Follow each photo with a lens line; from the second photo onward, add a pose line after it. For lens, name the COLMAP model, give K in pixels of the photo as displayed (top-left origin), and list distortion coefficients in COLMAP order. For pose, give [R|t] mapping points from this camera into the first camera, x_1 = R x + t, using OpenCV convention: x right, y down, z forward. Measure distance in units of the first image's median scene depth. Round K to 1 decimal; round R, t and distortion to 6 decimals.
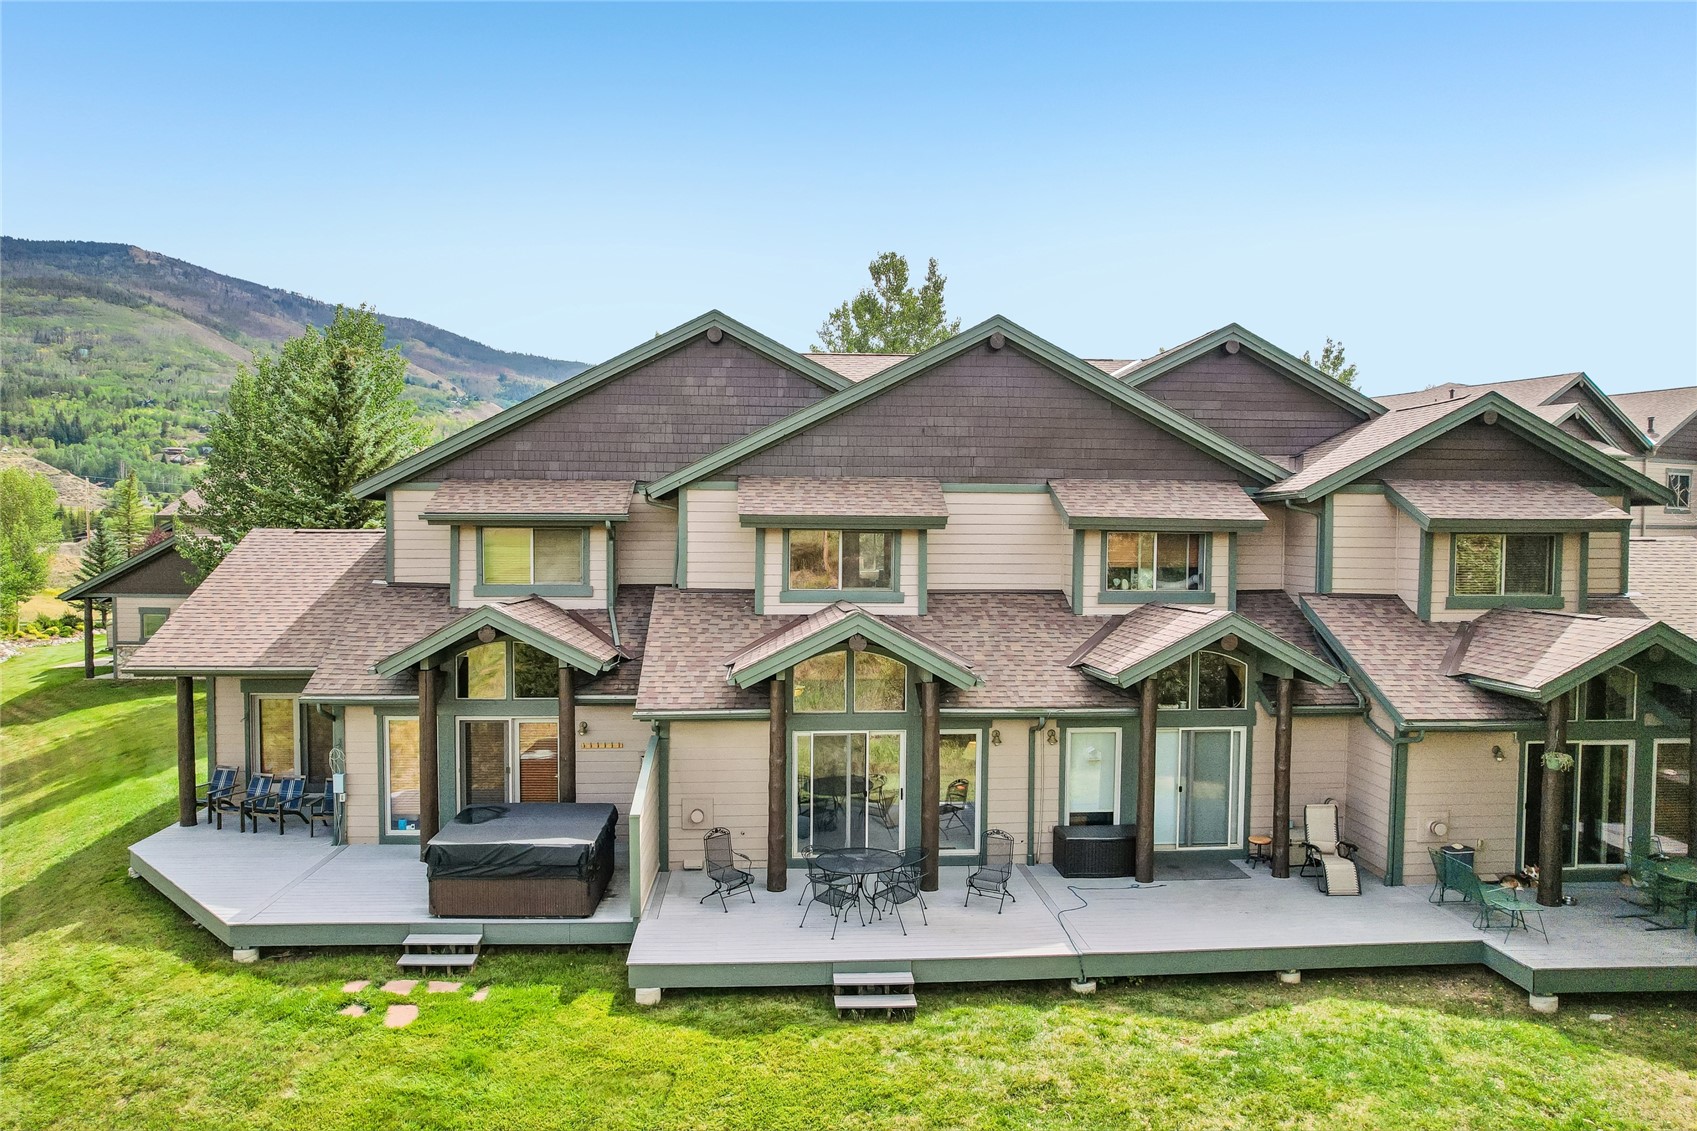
lens RADIAL K [[1086.6, 0, 850.1], [0, 1086.6, 570.6], [0, 0, 1]] dist [-0.076776, 0.067699]
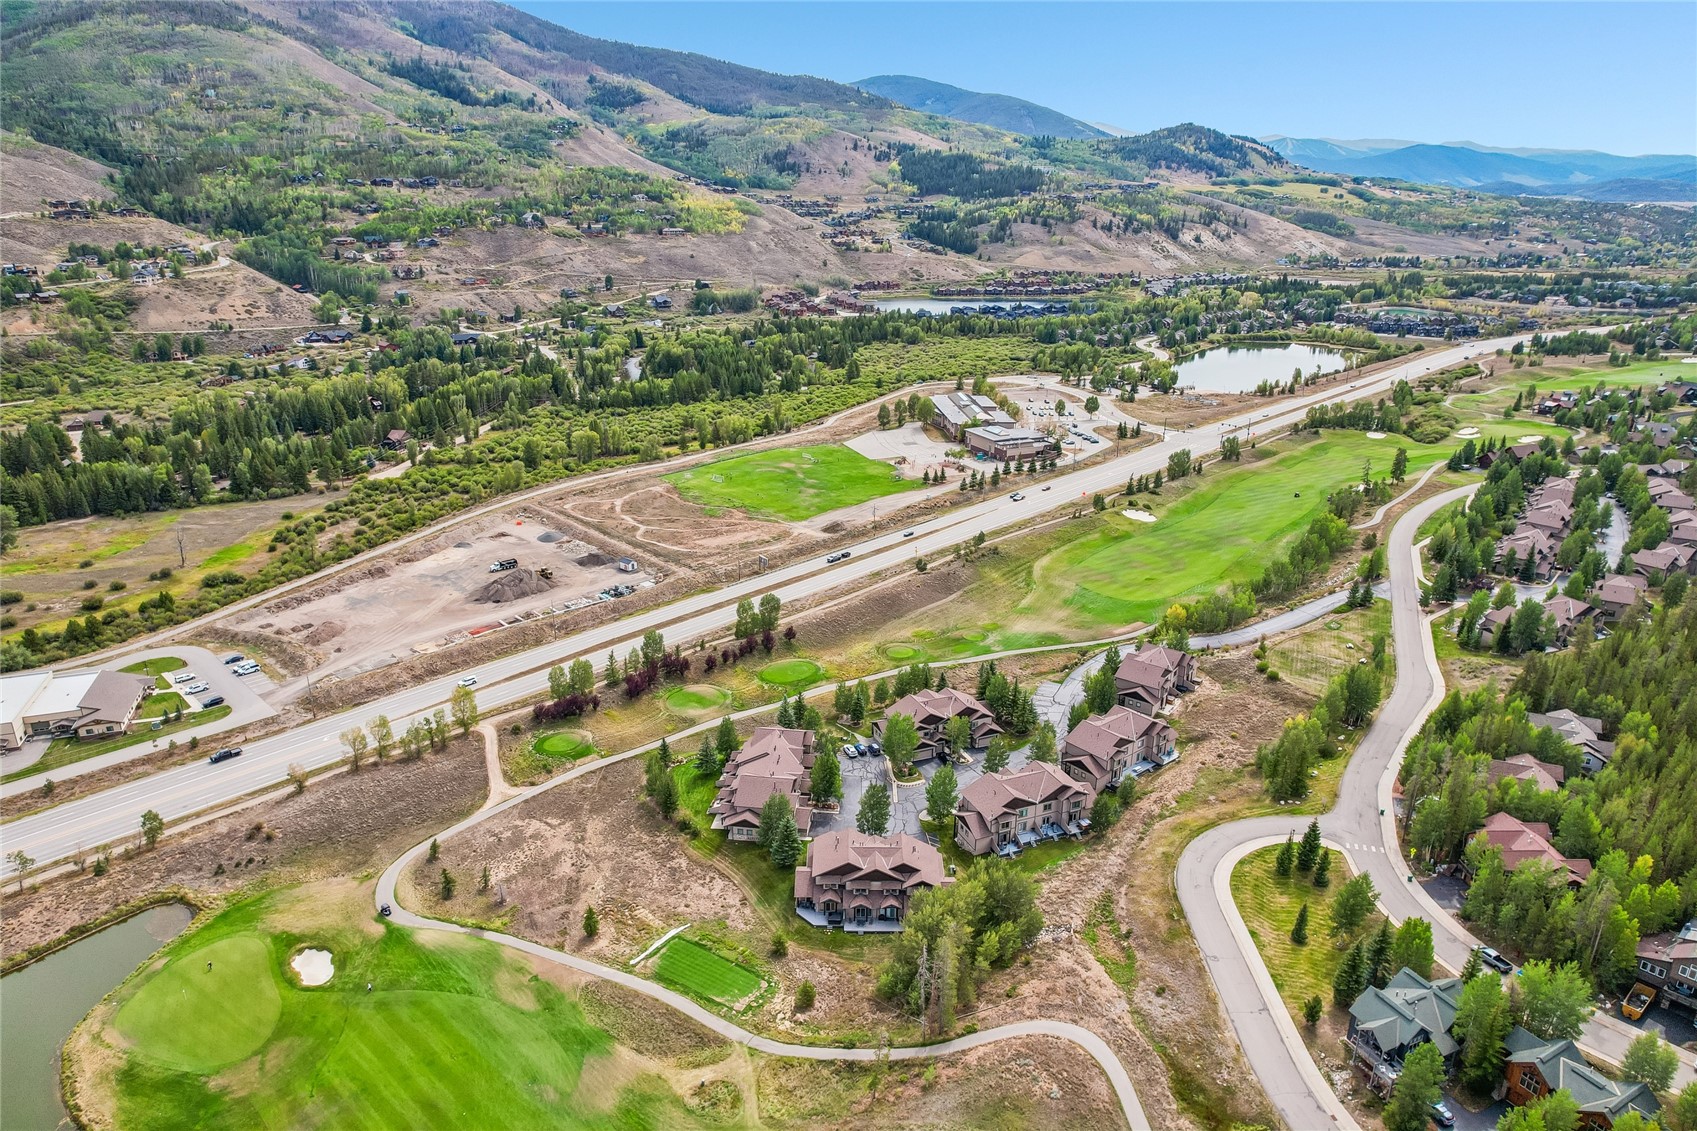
lens RADIAL K [[1086.6, 0, 850.1], [0, 1086.6, 570.6], [0, 0, 1]] dist [-0.076776, 0.067699]
pose [[0.996553, 0.029764, -0.077436, 0.006456], [-0.005552, 0.955257, 0.295725, -0.064336], [0.082773, -0.294276, 0.952129, -0.085775]]
